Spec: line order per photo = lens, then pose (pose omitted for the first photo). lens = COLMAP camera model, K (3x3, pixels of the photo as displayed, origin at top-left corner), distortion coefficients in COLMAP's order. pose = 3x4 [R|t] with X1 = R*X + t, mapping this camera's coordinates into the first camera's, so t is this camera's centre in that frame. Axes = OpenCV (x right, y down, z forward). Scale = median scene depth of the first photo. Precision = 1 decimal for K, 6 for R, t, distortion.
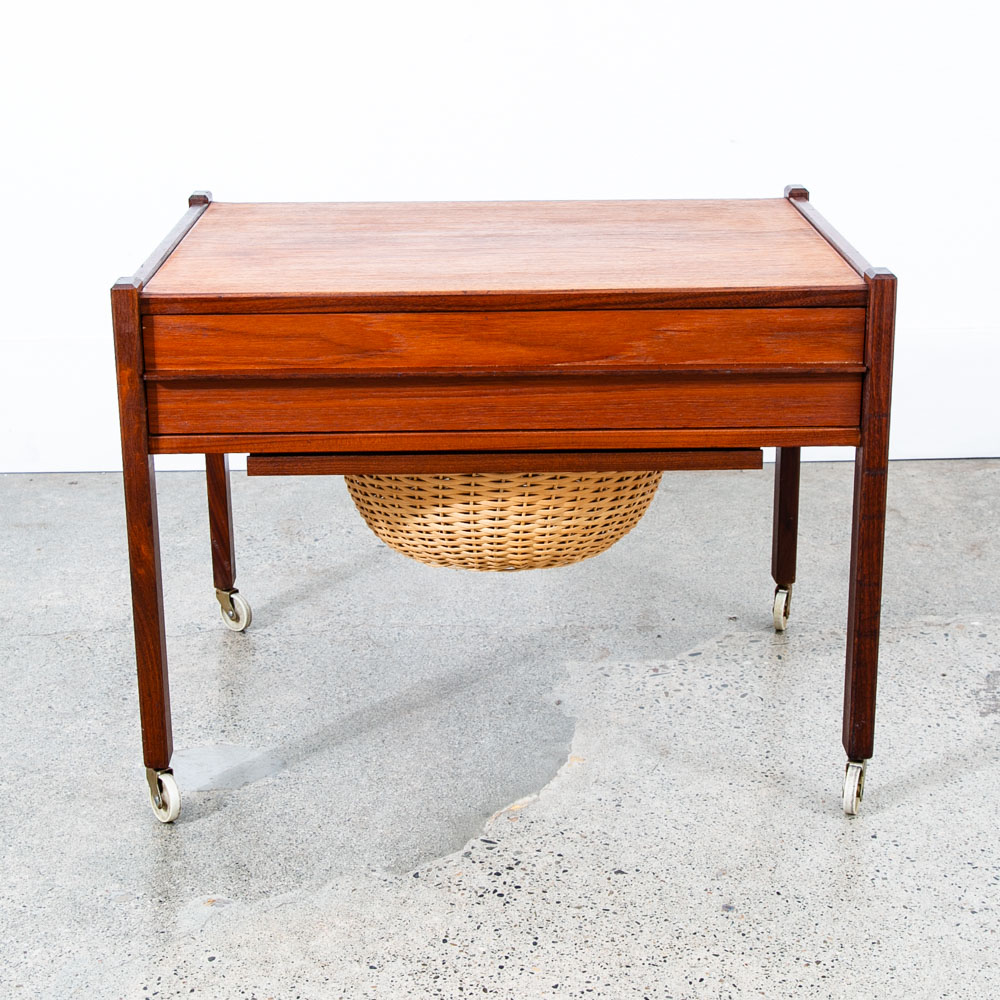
lens RADIAL K [[1856.5, 0, 519.0], [0, 1856.5, 453.4], [0, 0, 1]] dist [-0.005622, 0.000000]
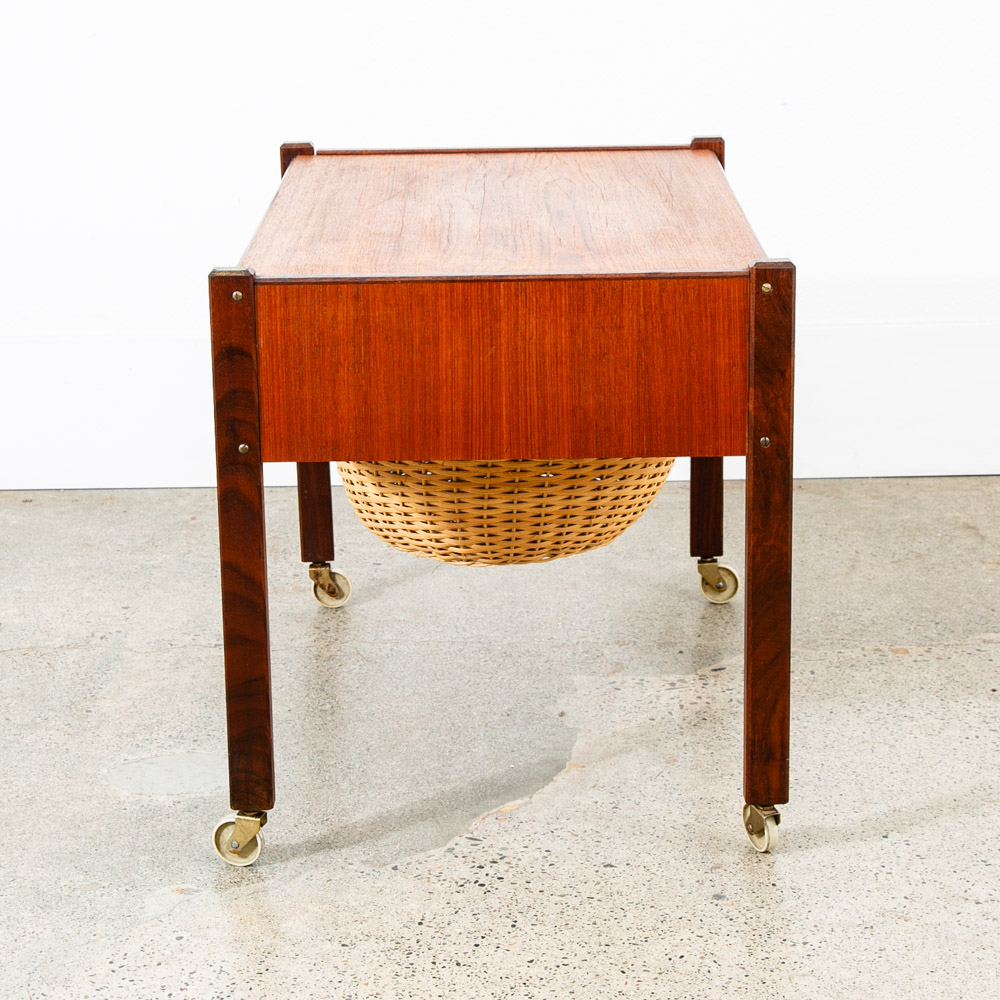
lens RADIAL K [[2653.5, 0, 518.5], [0, 2653.5, 431.8], [0, 0, 1]] dist [0.131193, 0.000000]
pose [[0.999113, -0.002894, -0.042007, 0.062375], [0.000803, 0.998763, -0.049717, 0.067974], [0.042099, 0.049639, 0.997880, -0.351578]]
